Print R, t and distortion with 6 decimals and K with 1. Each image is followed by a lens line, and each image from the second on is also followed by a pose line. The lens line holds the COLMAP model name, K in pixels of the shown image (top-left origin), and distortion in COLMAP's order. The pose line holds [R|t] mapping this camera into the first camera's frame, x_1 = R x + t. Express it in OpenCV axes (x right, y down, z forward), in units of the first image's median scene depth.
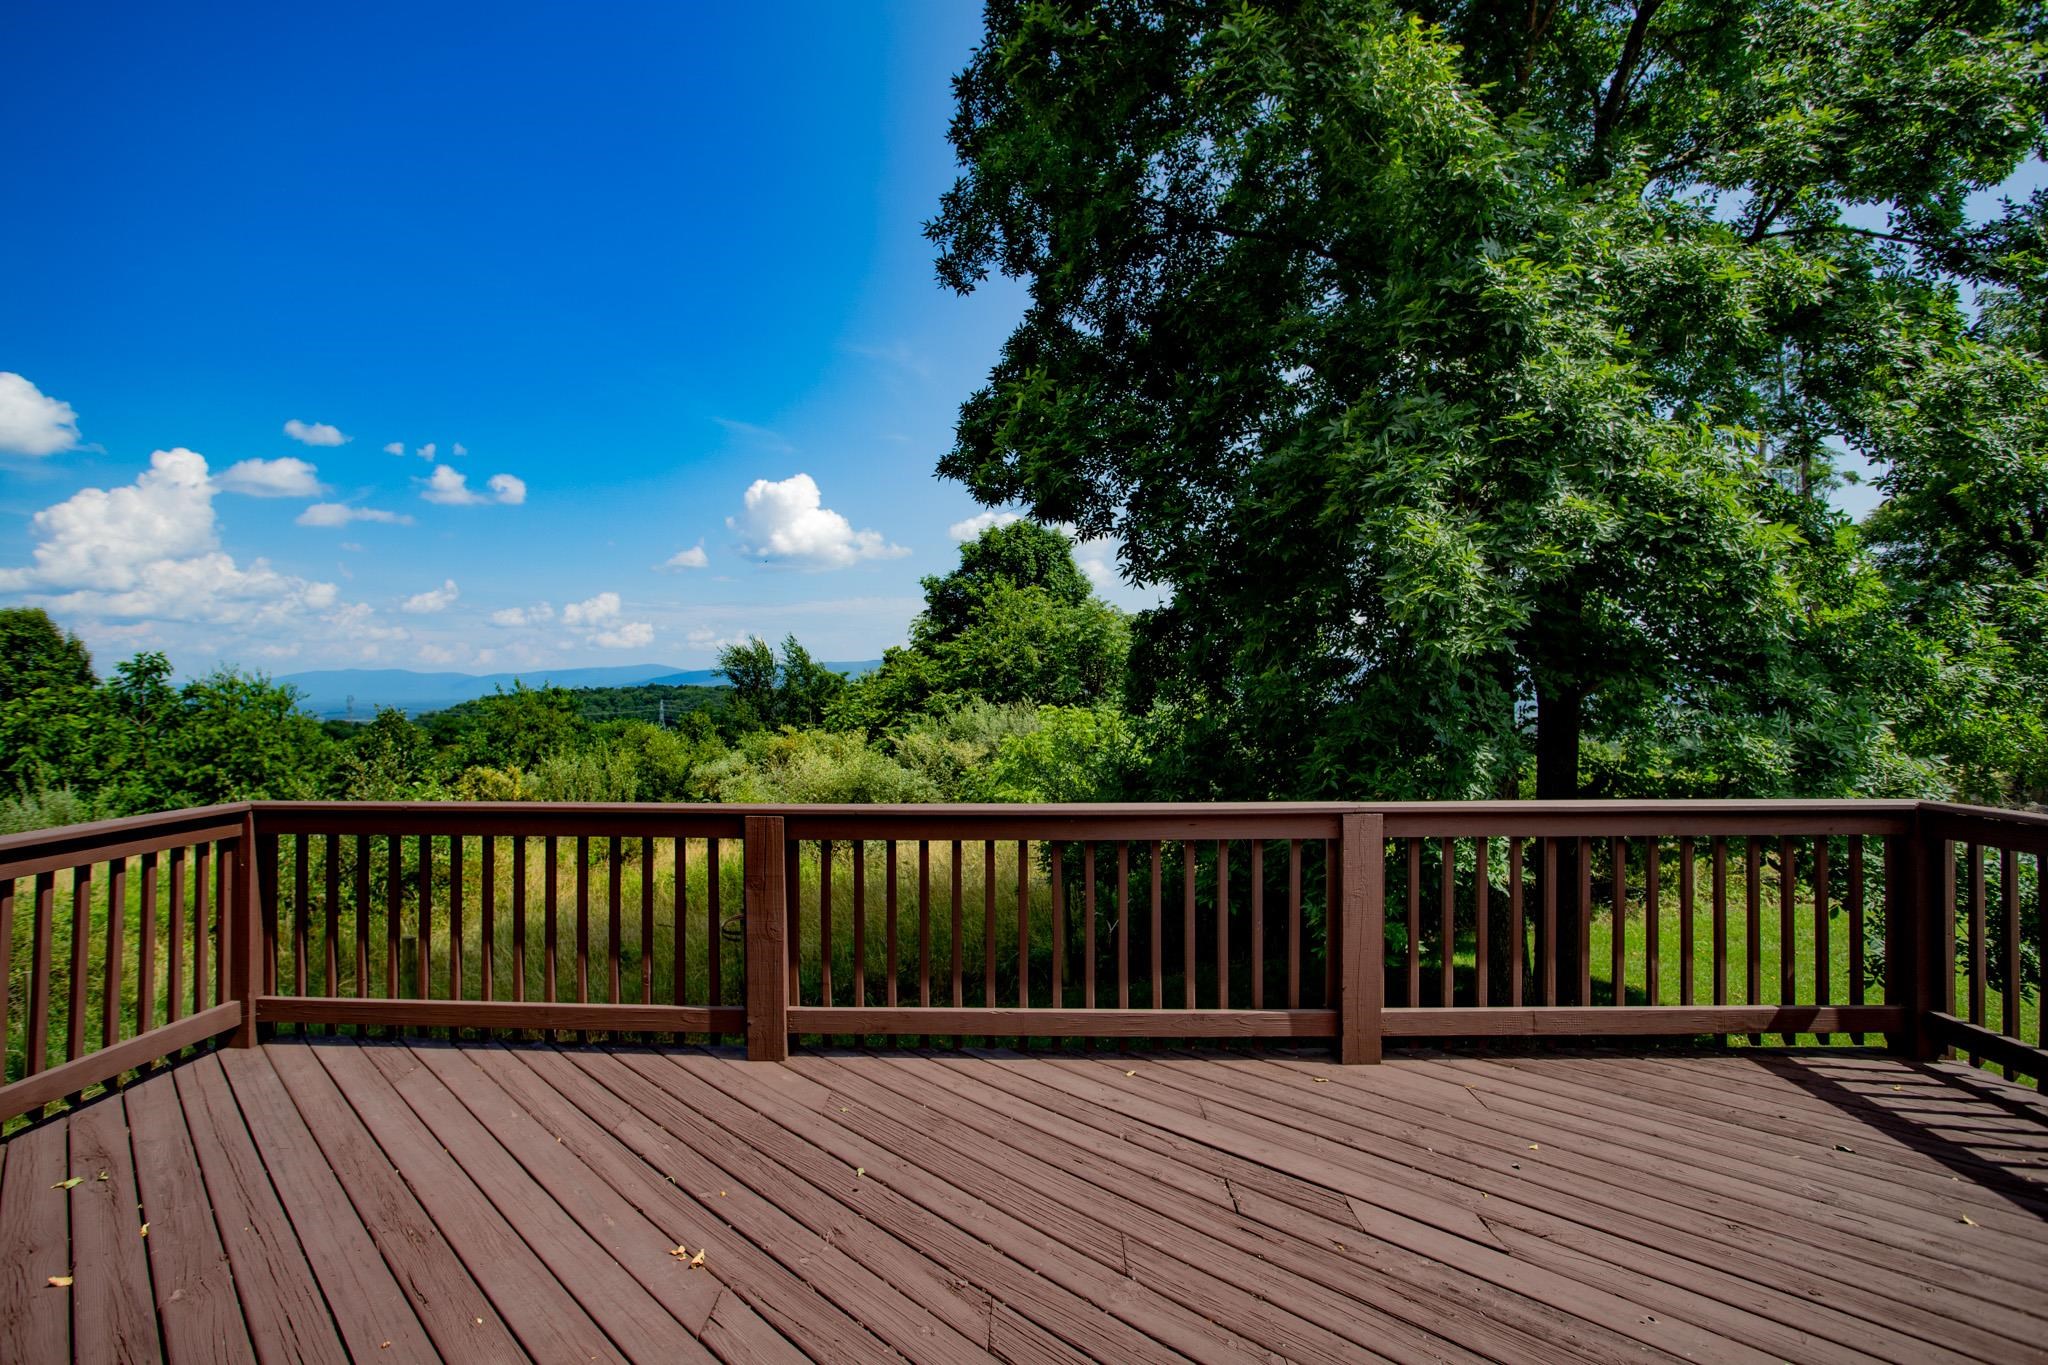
lens RADIAL K [[1074.3, 0, 1024.2], [0, 1074.3, 663.3], [0, 0, 1]] dist [-0.046474, 0.000463]
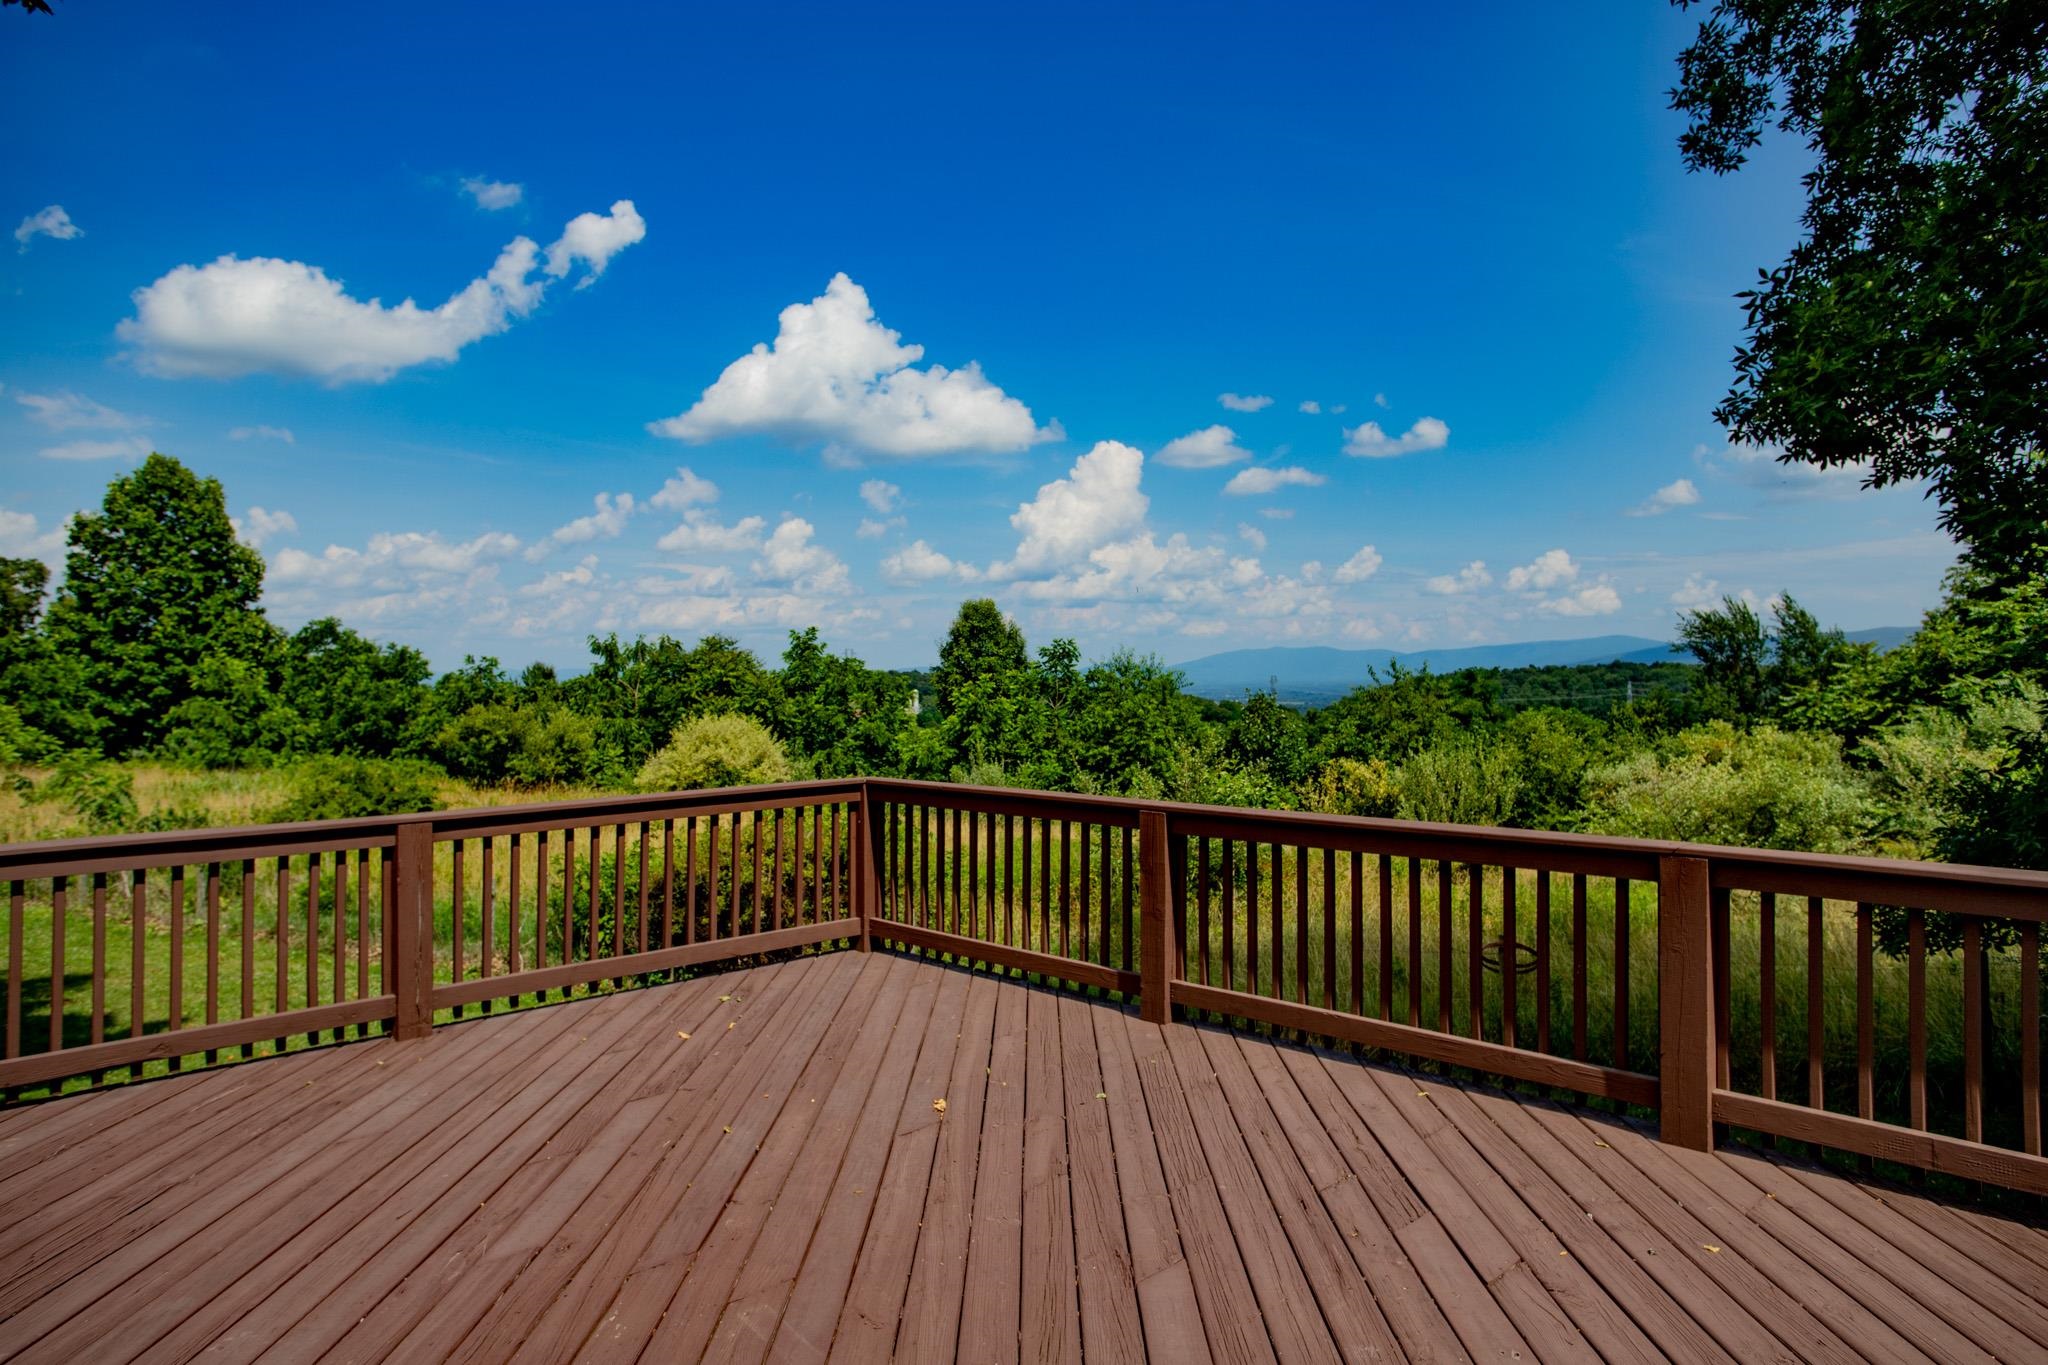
lens RADIAL K [[1364.8, 0, 1024.0], [0, 1364.8, 682.5], [0, 0, 1]] dist [-0.035424, 0.002675]
pose [[0.711854, 0.005708, -0.702305, 0.113597], [0.020377, 0.999378, 0.028777, -0.006954], [0.702032, -0.034795, 0.711295, -0.023666]]
